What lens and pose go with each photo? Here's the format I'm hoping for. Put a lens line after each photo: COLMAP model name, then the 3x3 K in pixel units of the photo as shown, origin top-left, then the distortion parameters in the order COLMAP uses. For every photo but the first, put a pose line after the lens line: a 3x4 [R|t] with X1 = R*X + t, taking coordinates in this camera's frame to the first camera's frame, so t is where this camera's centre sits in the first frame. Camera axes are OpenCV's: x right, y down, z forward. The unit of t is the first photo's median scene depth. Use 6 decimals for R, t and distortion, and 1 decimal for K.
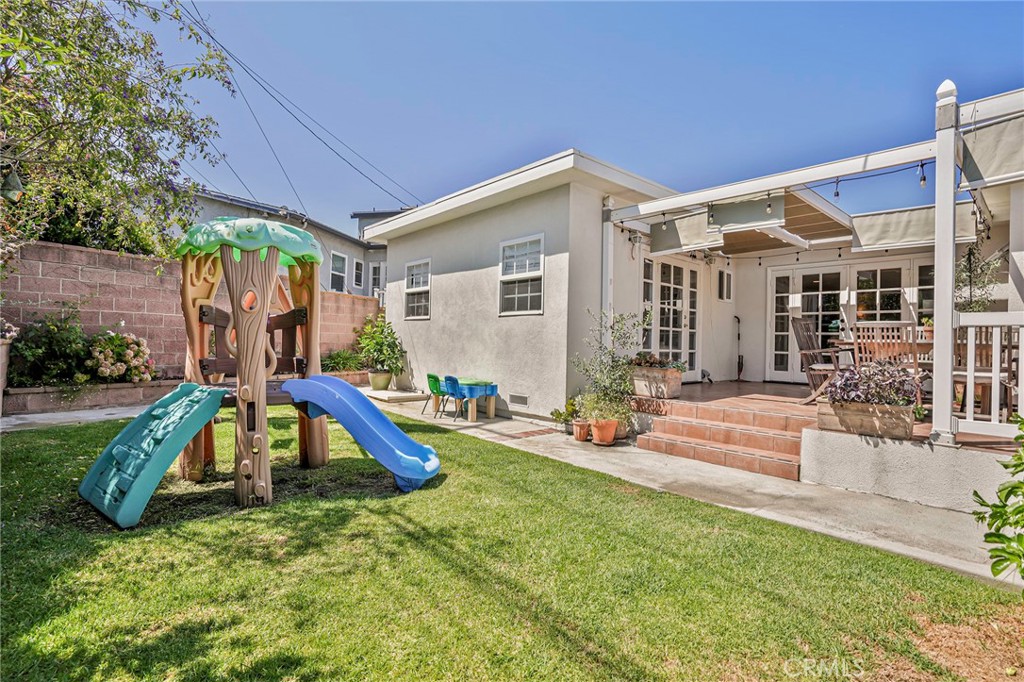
lens RADIAL K [[469.1, 0, 513.2], [0, 469.1, 339.6], [0, 0, 1]] dist [-0.001776, -0.000090]
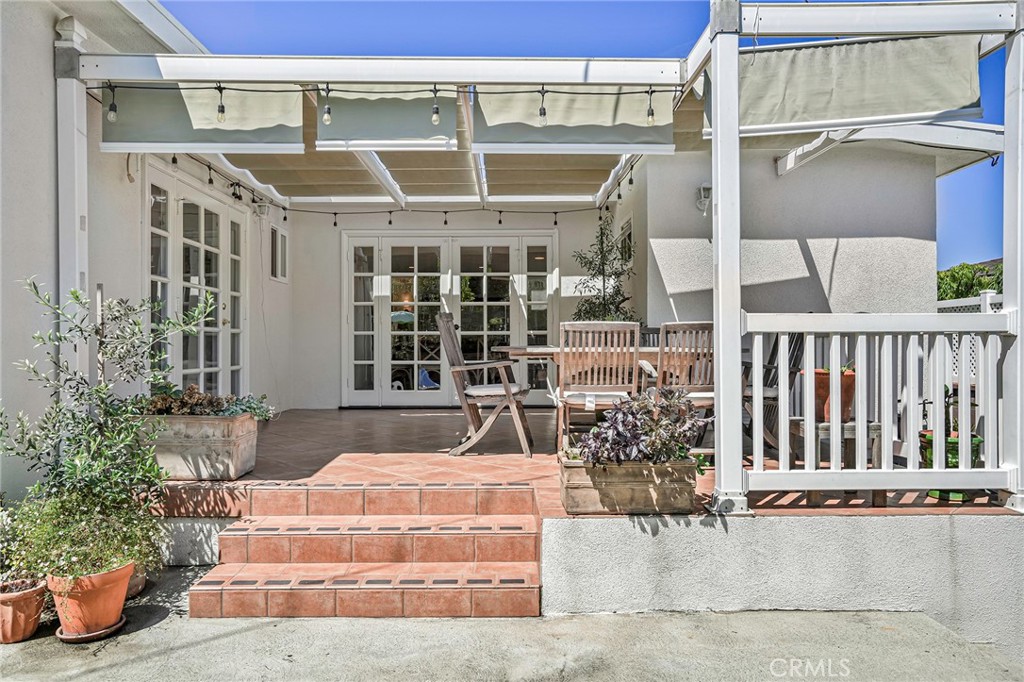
lens RADIAL K [[664.6, 0, 513.5], [0, 664.6, 338.3], [0, 0, 1]] dist [-0.000554, 0.009363]
pose [[0.654197, -0.020120, 0.756057, 0.005980], [0.016446, 0.999788, 0.012376, -0.021930], [-0.756146, 0.004337, 0.654389, 0.353177]]
